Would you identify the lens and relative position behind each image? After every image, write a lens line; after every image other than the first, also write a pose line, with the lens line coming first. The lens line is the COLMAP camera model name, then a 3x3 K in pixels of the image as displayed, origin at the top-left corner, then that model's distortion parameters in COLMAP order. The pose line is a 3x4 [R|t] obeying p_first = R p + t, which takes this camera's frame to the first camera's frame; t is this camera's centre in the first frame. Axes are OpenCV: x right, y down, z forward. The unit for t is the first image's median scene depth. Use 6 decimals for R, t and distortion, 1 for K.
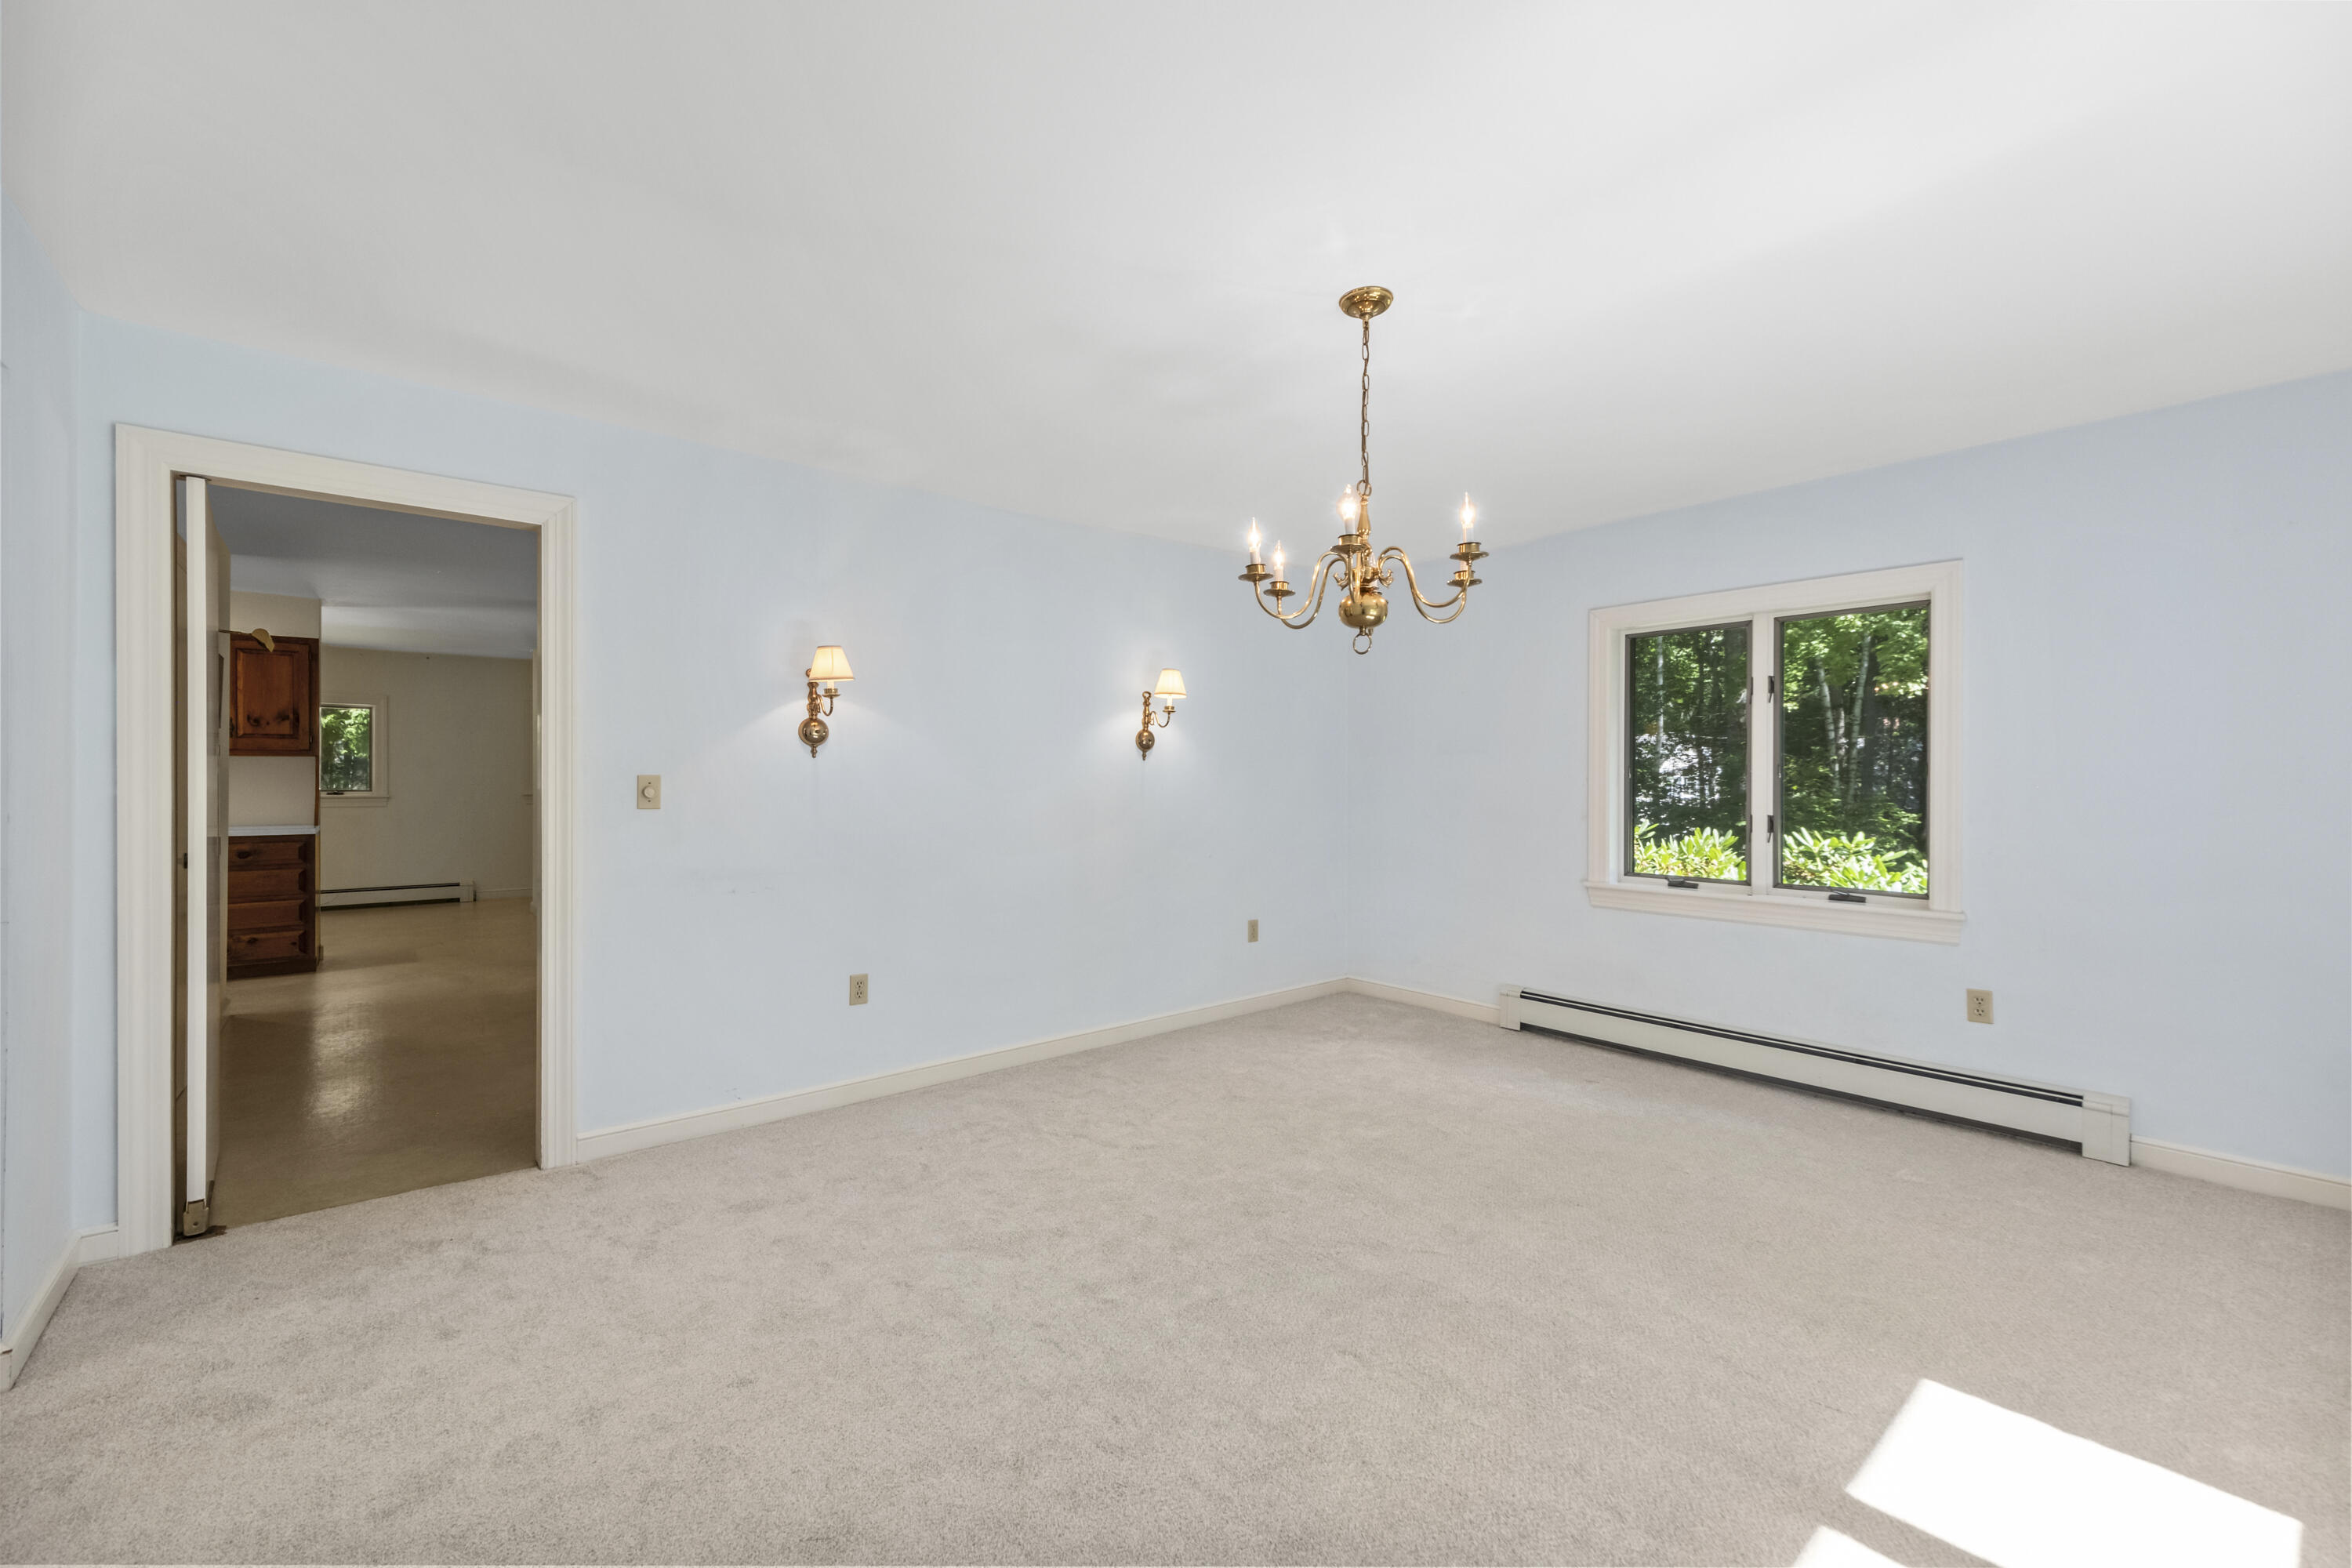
lens RADIAL K [[951.6, 0, 1176.0], [0, 951.6, 784.0], [0, 0, 1]] dist [0.000128, 0.000020]
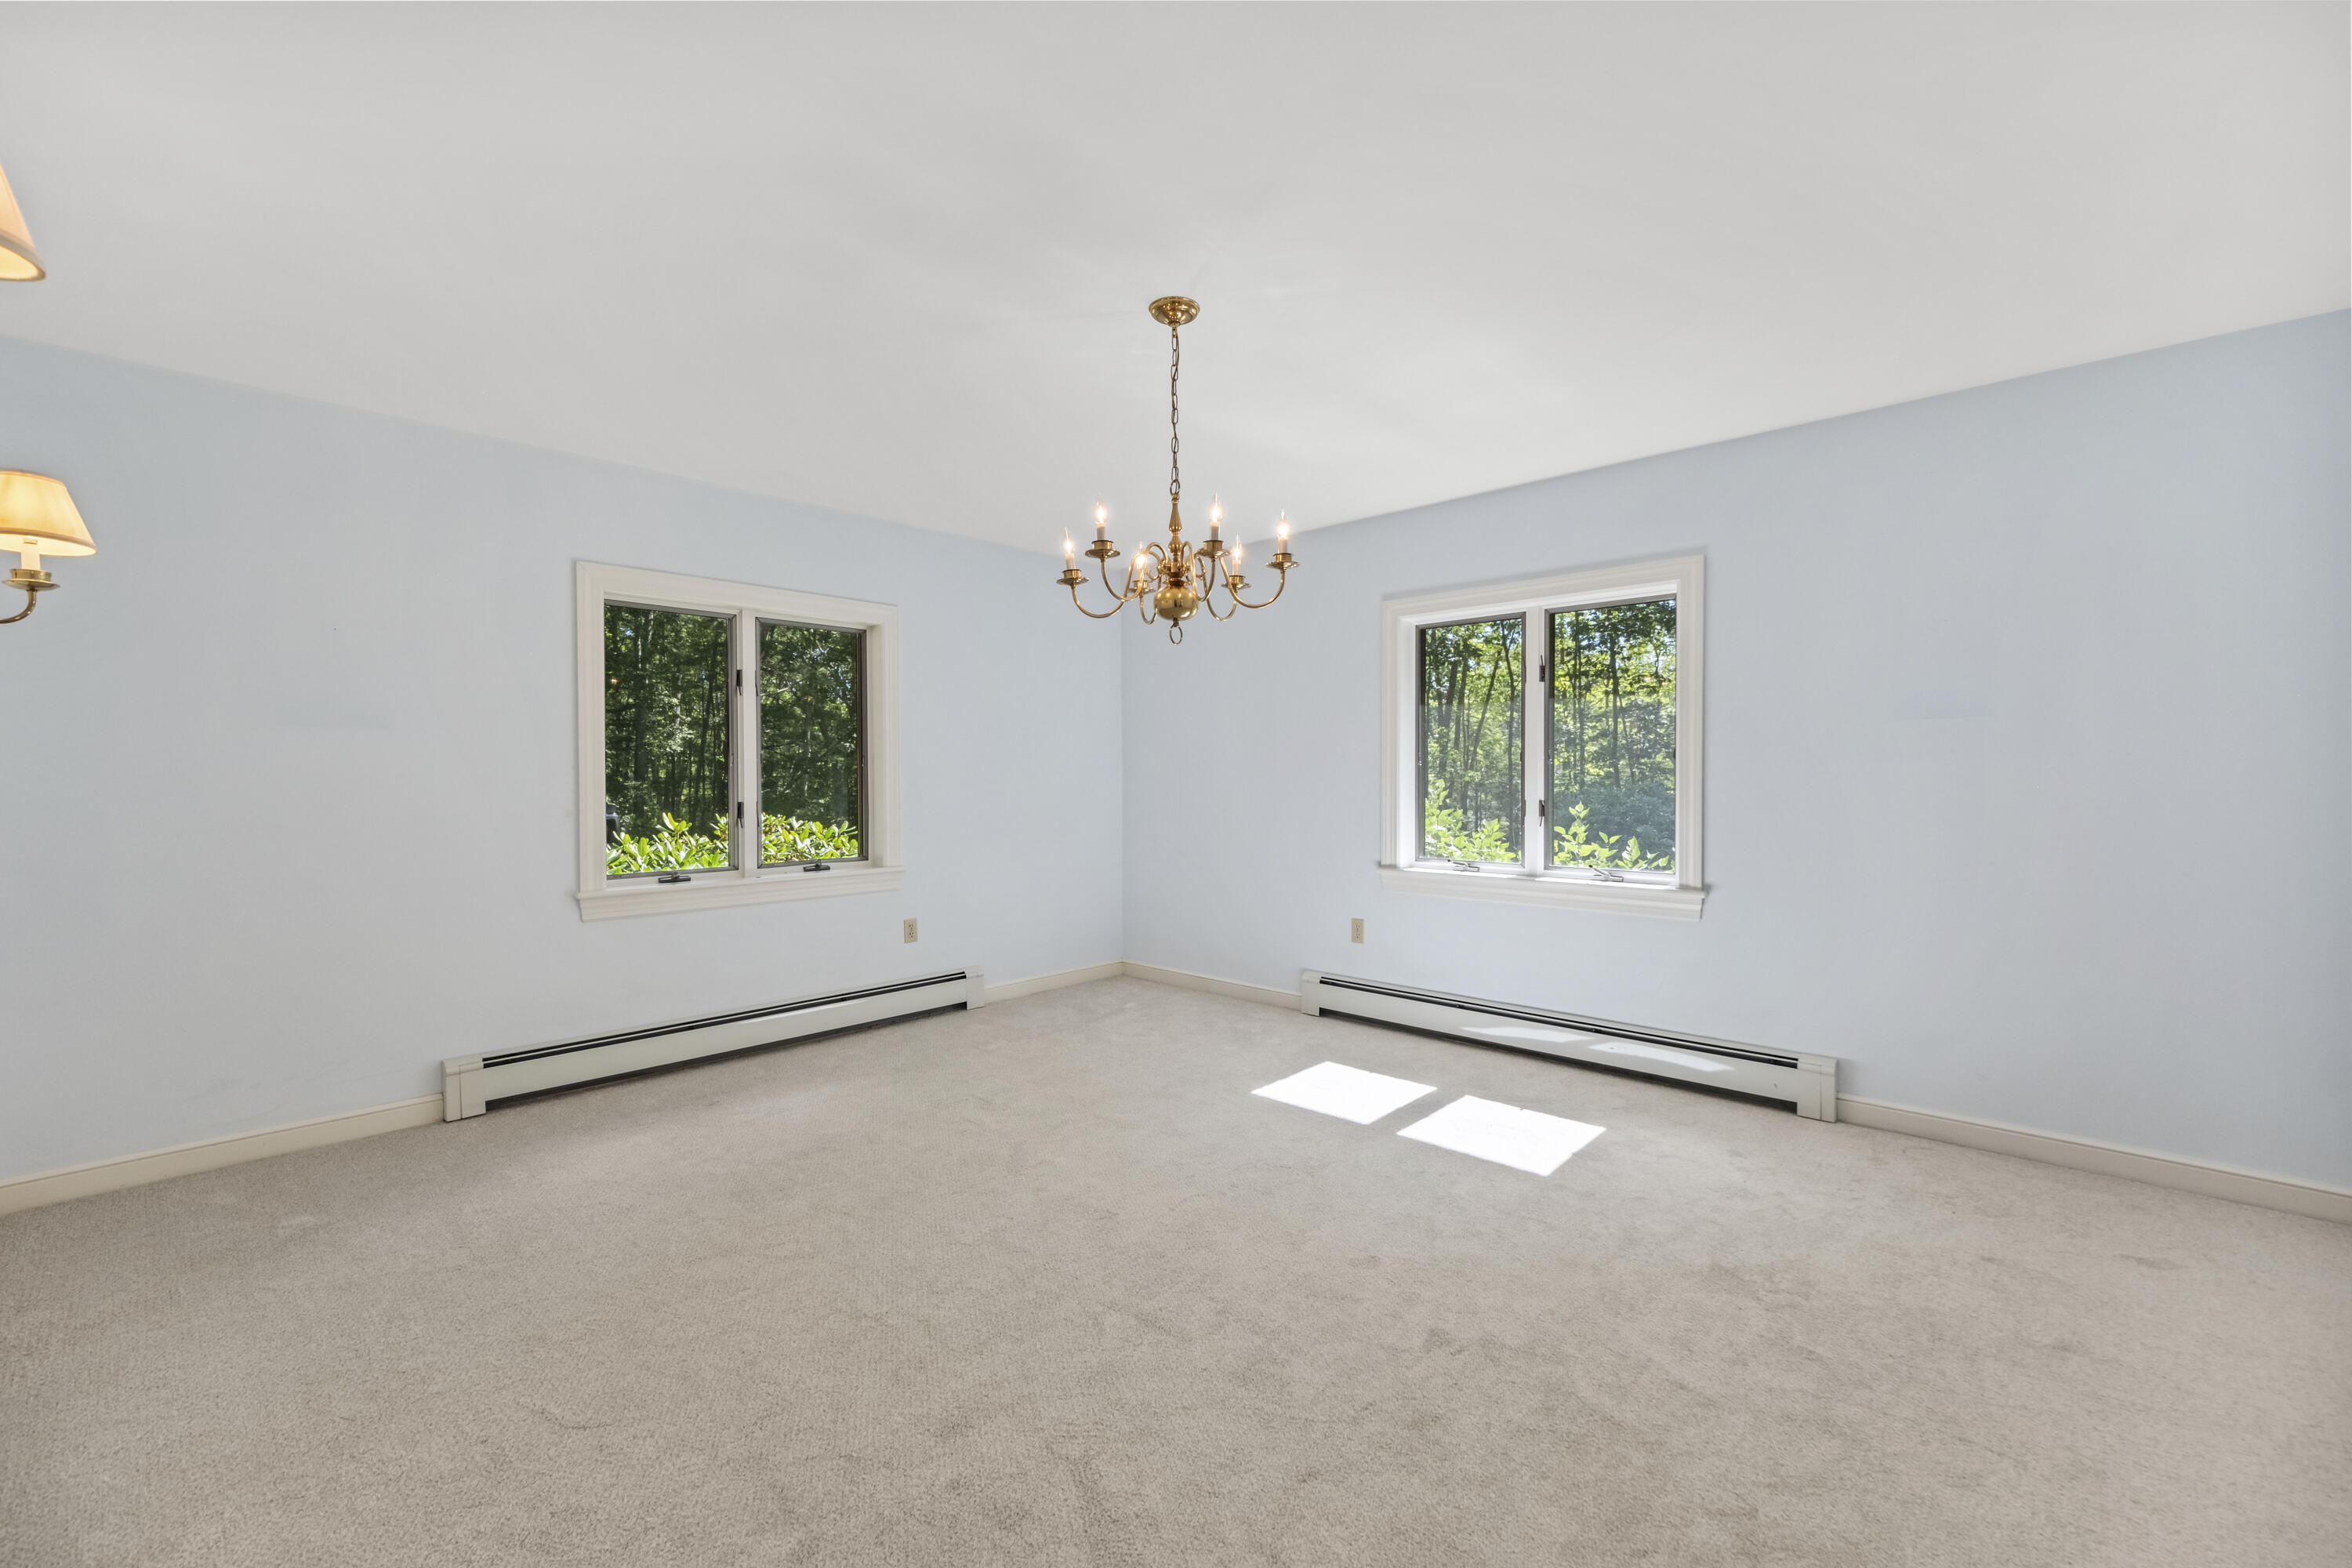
lens RADIAL K [[951.6, 0, 1176.0], [0, 951.6, 784.0], [0, 0, 1]] dist [0.000128, 0.000020]
pose [[-0.122130, -0.014369, 0.992410, -0.494497], [0.005297, 0.999872, 0.015129, 0.000122], [-0.992500, 0.007105, -0.122038, 0.667086]]
